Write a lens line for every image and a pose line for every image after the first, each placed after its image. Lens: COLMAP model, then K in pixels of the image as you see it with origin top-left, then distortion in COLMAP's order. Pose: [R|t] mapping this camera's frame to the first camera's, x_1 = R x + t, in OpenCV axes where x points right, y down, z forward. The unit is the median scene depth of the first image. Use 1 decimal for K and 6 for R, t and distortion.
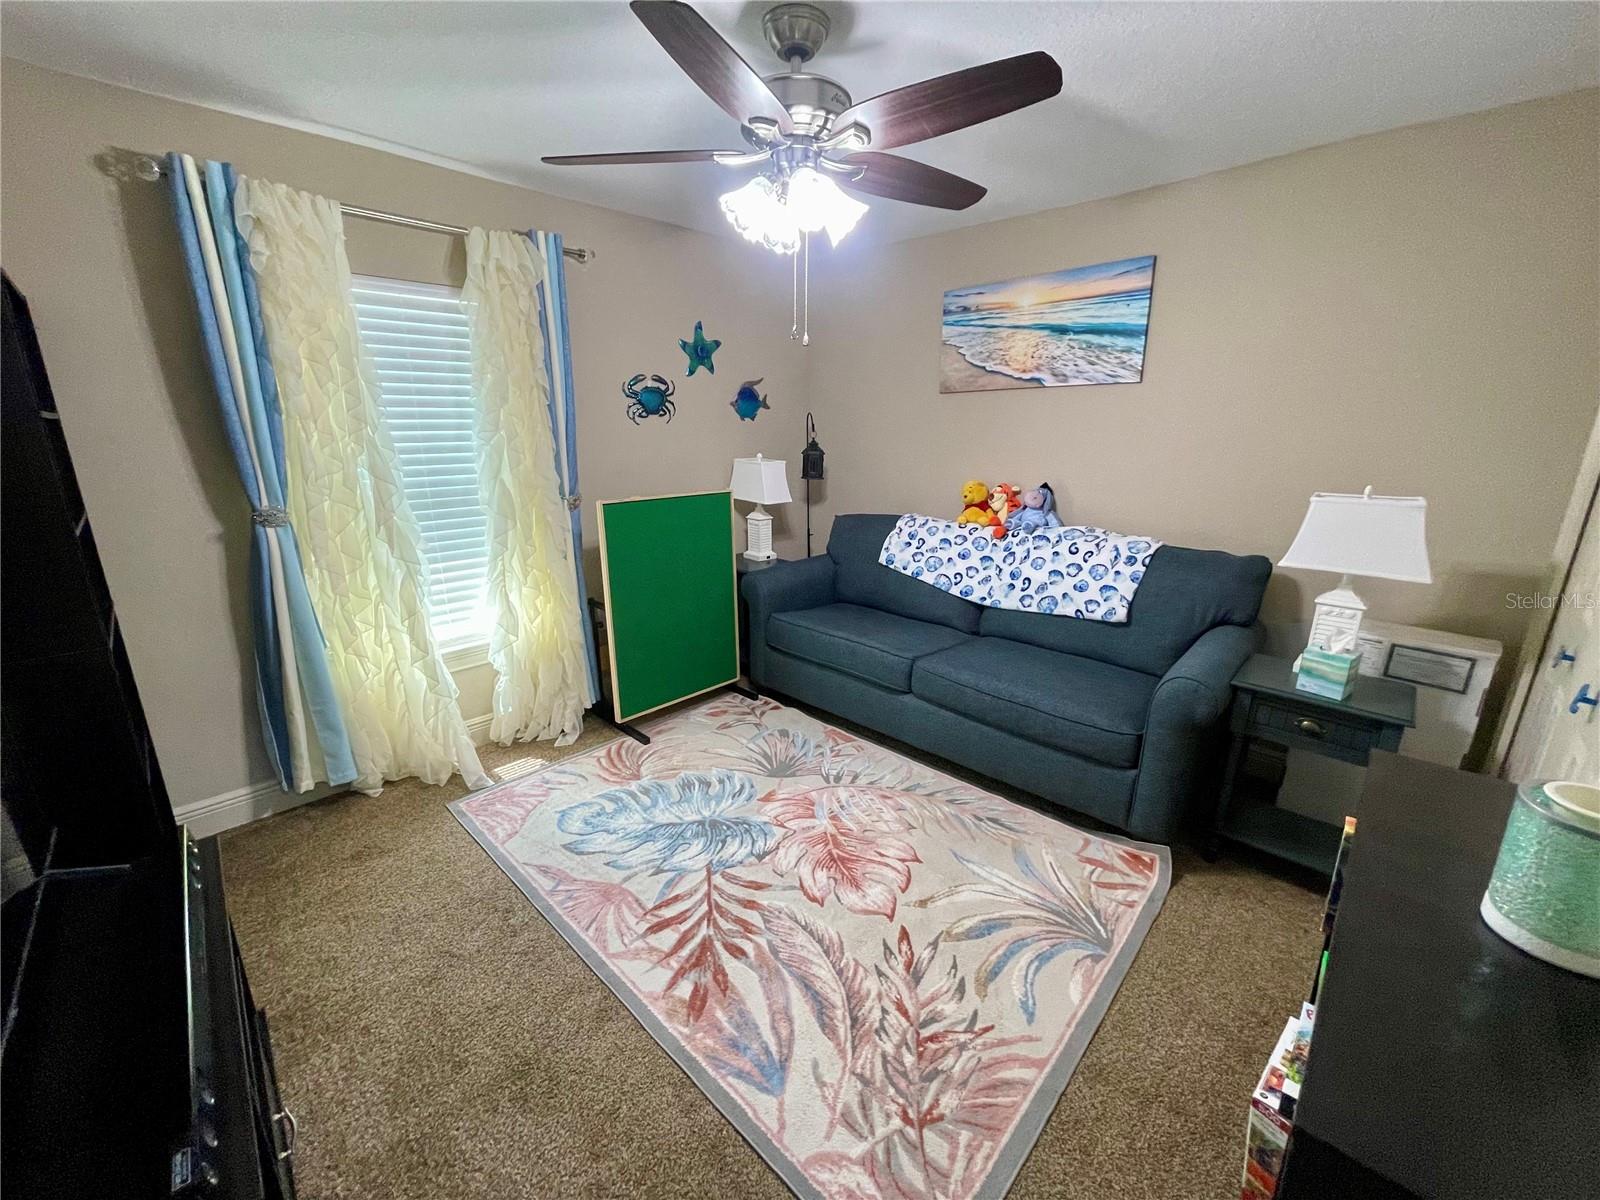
lens RADIAL K [[643.9, 0, 791.5], [0, 643.9, 601.8], [0, 0, 1]] dist [0.000060, -0.000301]
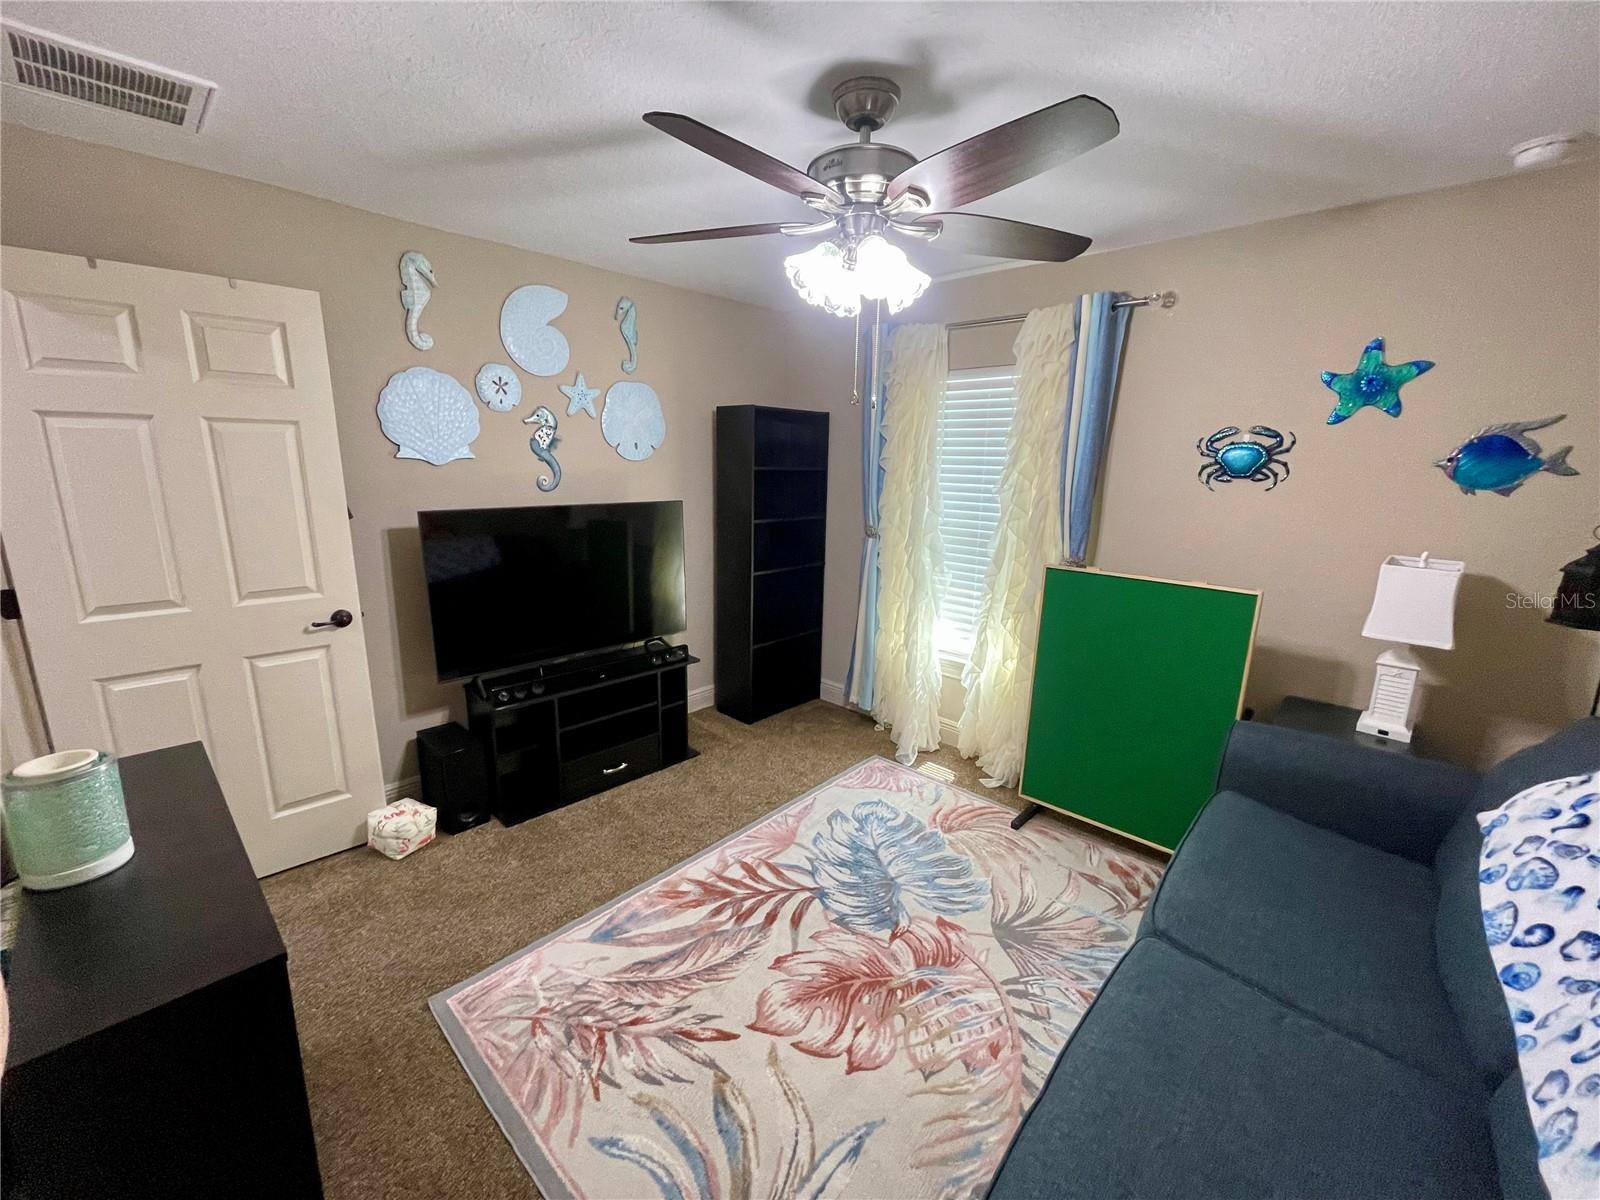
lens RADIAL K [[643.9, 0, 790.5], [0, 643.9, 601.2], [0, 0, 1]] dist [0.000060, -0.000301]
pose [[0.020047, 0.216949, -0.975977, 0.924854], [-0.289959, 0.935481, 0.201991, -0.271392], [0.956829, 0.278944, 0.081660, 0.827840]]
